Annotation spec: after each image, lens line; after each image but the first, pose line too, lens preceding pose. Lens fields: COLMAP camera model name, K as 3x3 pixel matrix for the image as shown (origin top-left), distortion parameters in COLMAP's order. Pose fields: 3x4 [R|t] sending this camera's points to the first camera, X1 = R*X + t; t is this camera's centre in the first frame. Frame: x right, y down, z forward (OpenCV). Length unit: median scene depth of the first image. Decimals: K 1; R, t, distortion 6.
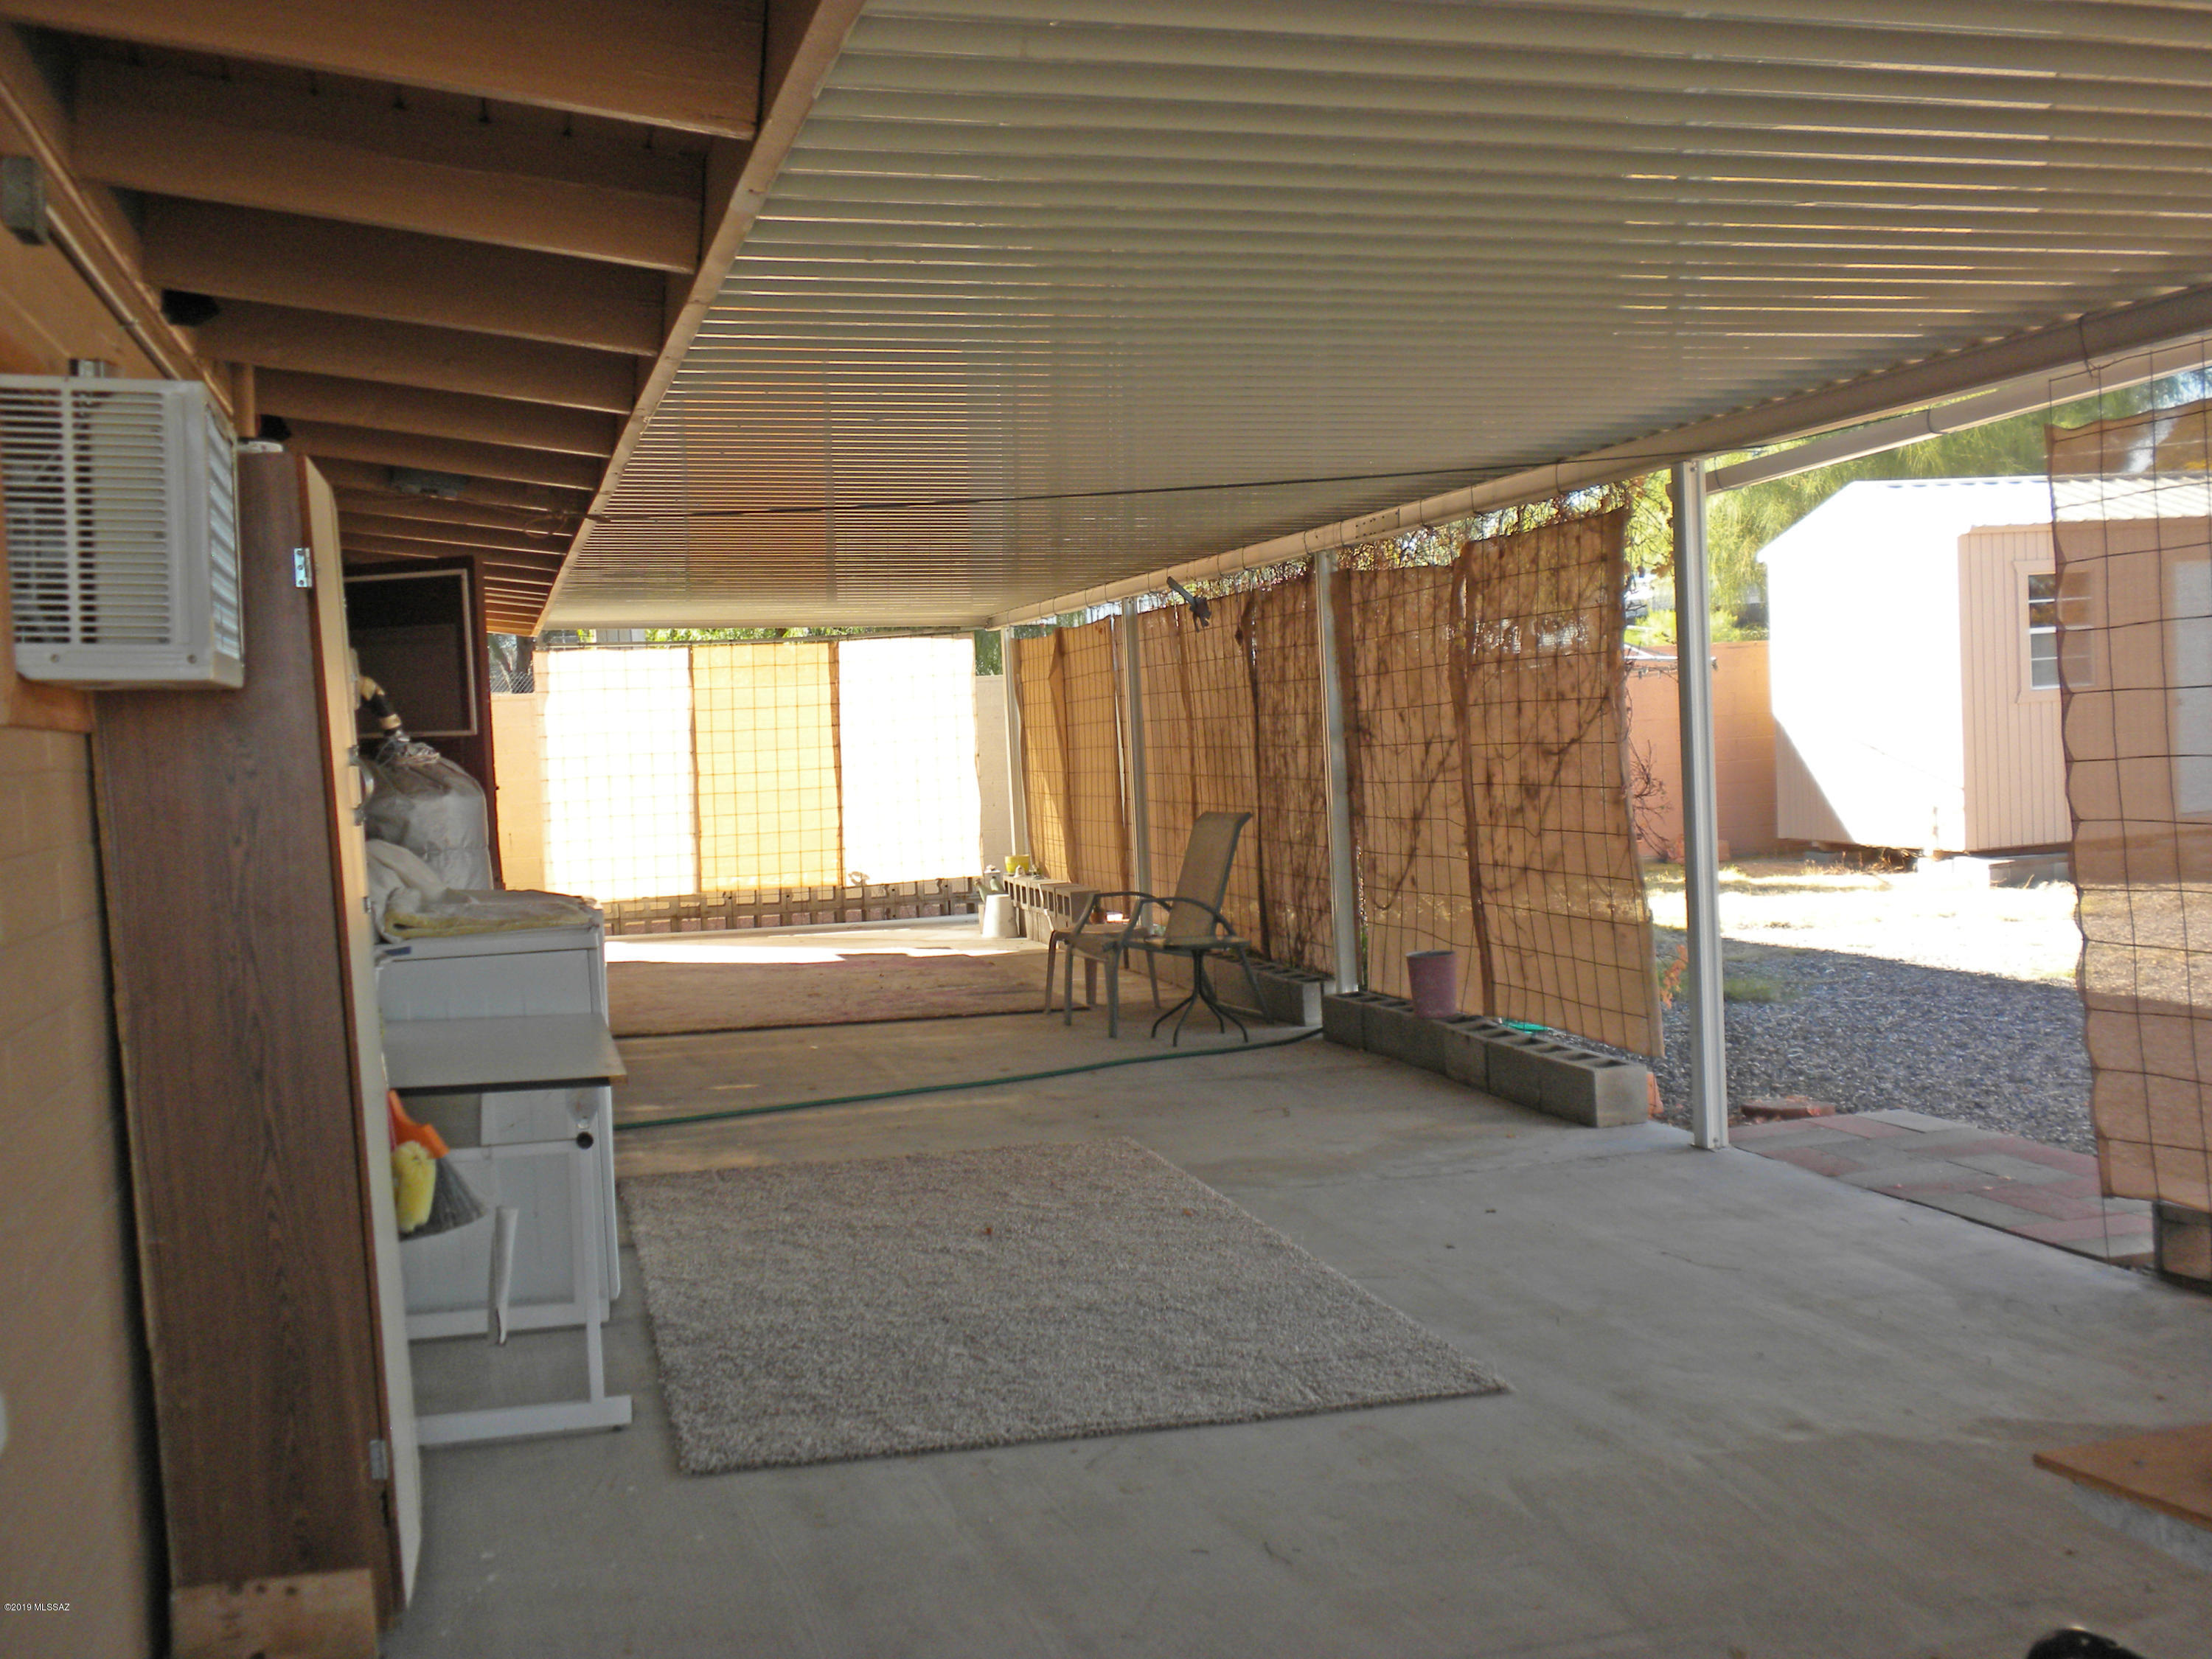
lens RADIAL K [[2258.2, 0, 1082.6], [0, 2258.2, 907.1], [0, 0, 1]] dist [-0.002330, 0.000000]
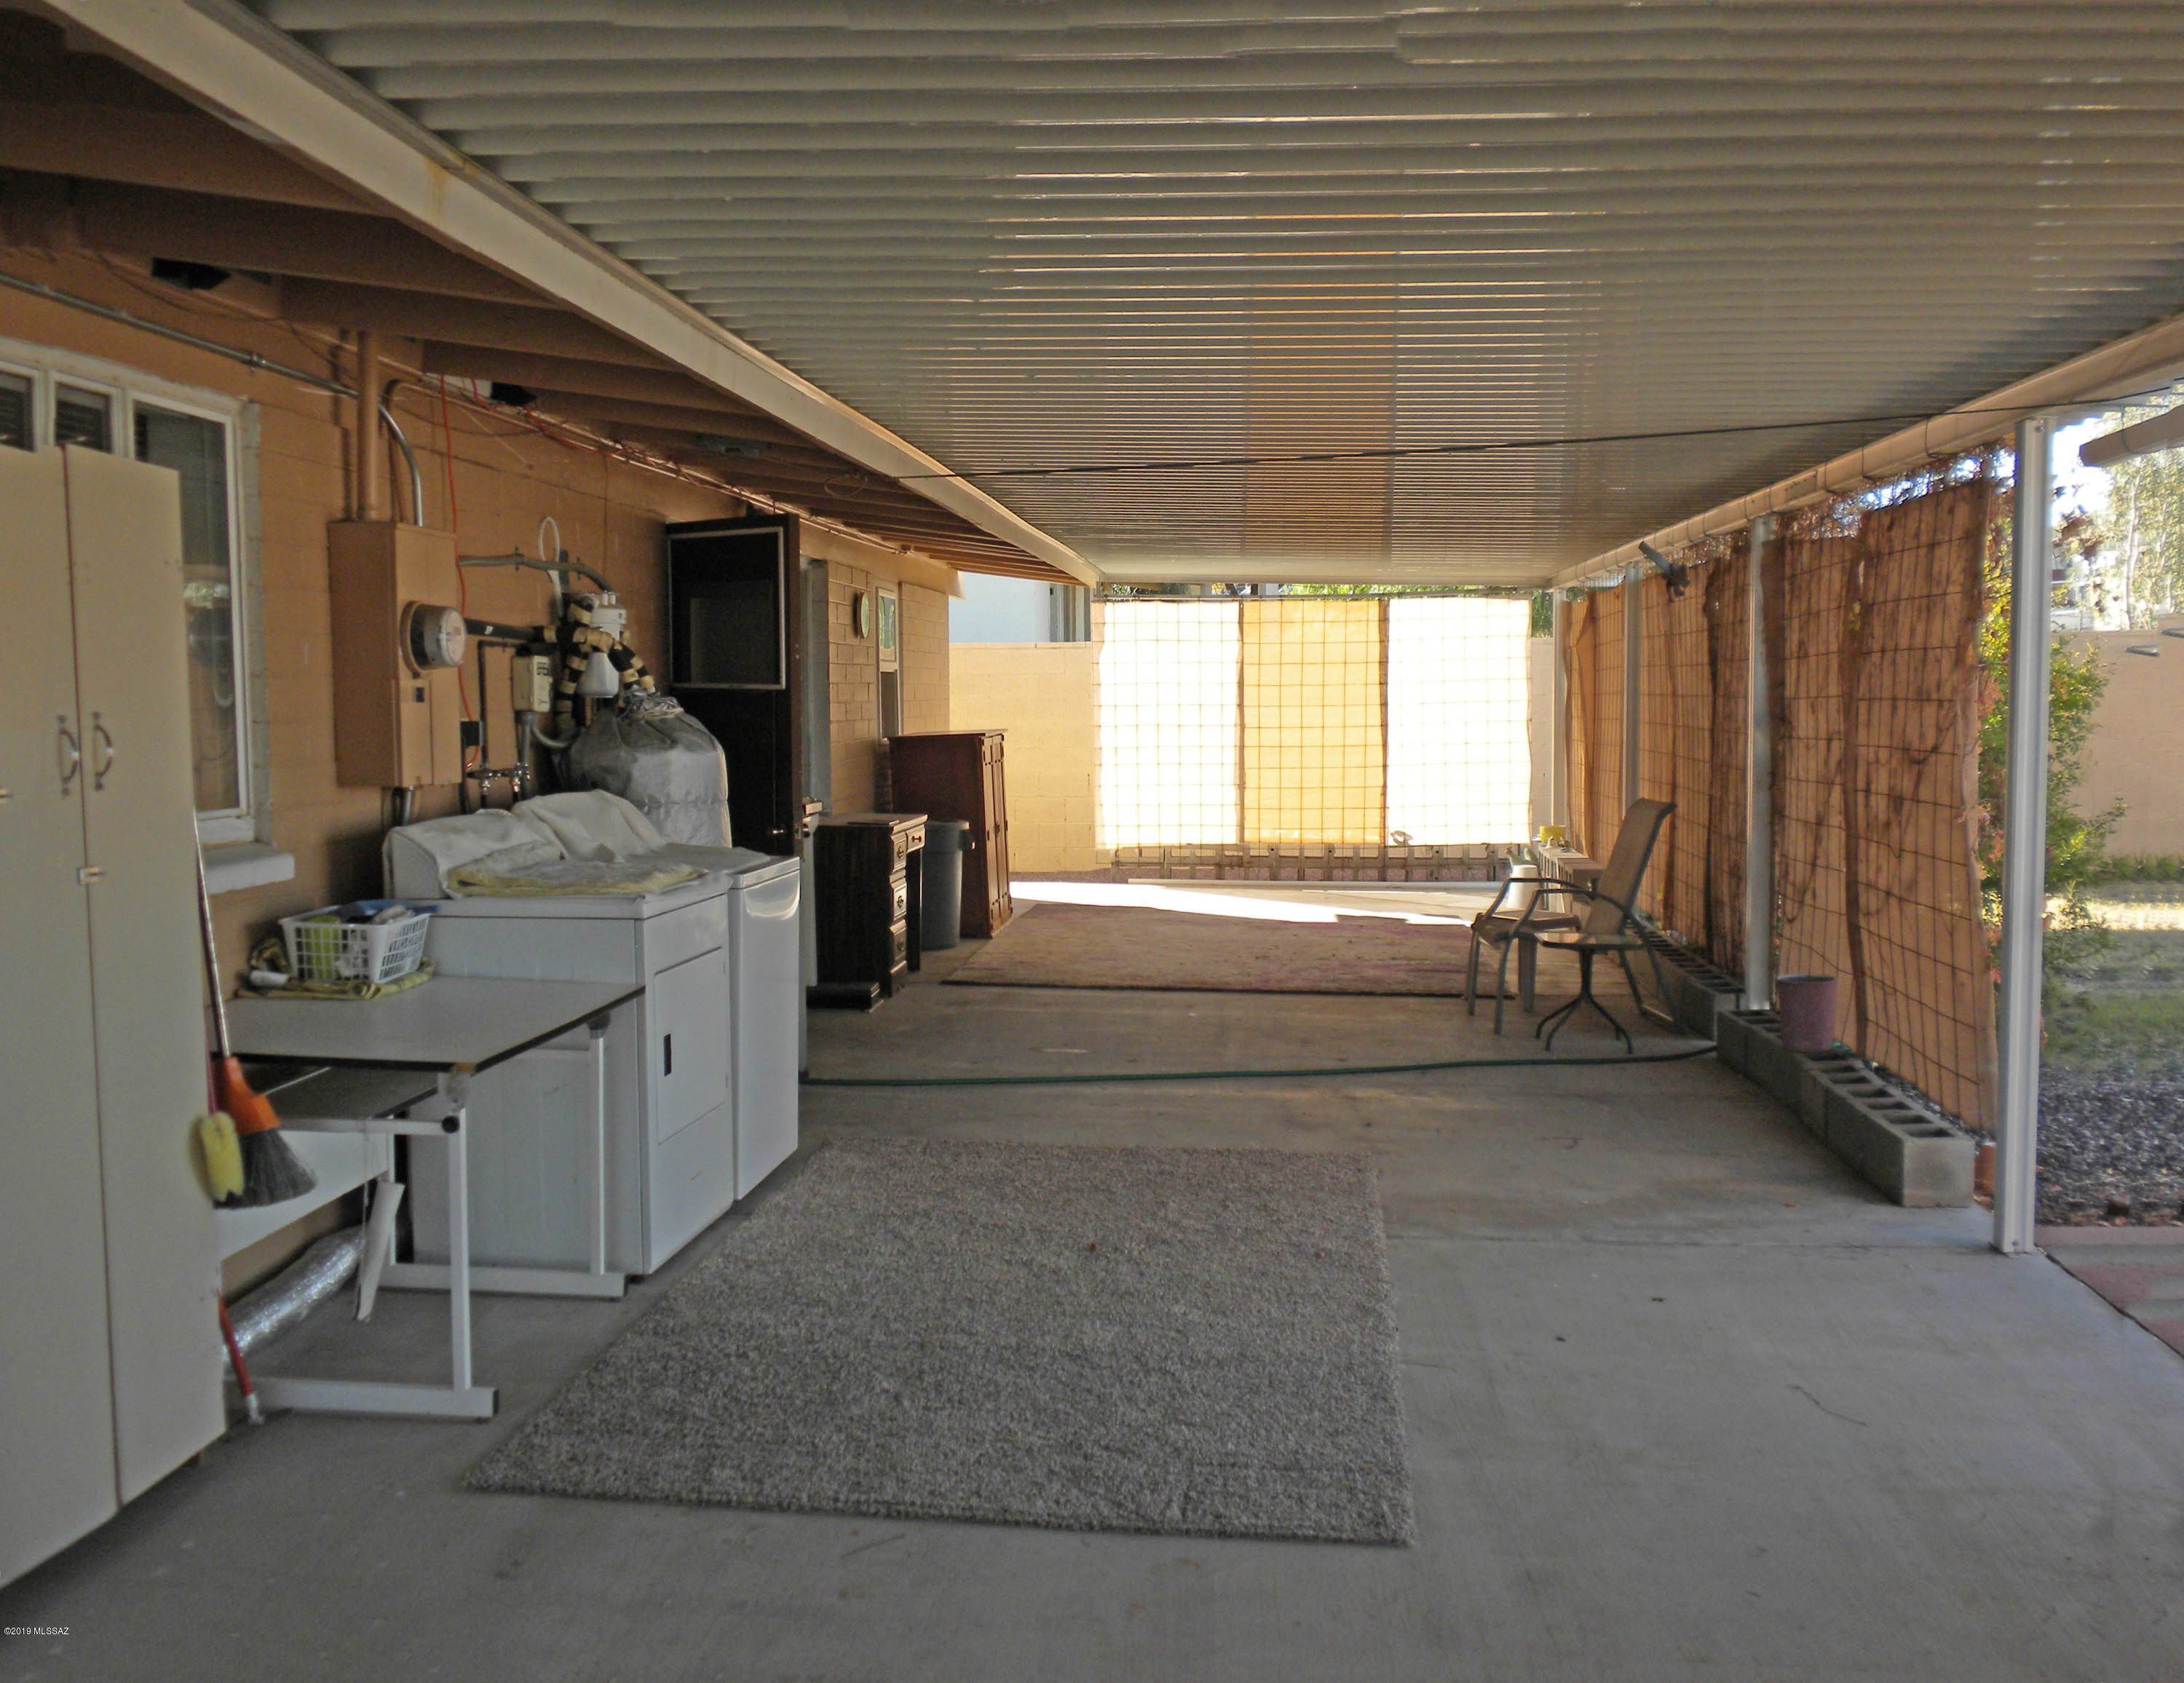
lens RADIAL K [[2139.6, 0, 1092.2], [0, 2139.6, 886.2], [0, 0, 1]] dist [-0.018644, 0.000000]
pose [[0.933392, 0.072845, -0.351388, 0.207909], [-0.065142, 0.997306, 0.033712, -0.028540], [0.352898, -0.008576, 0.935623, 0.138056]]
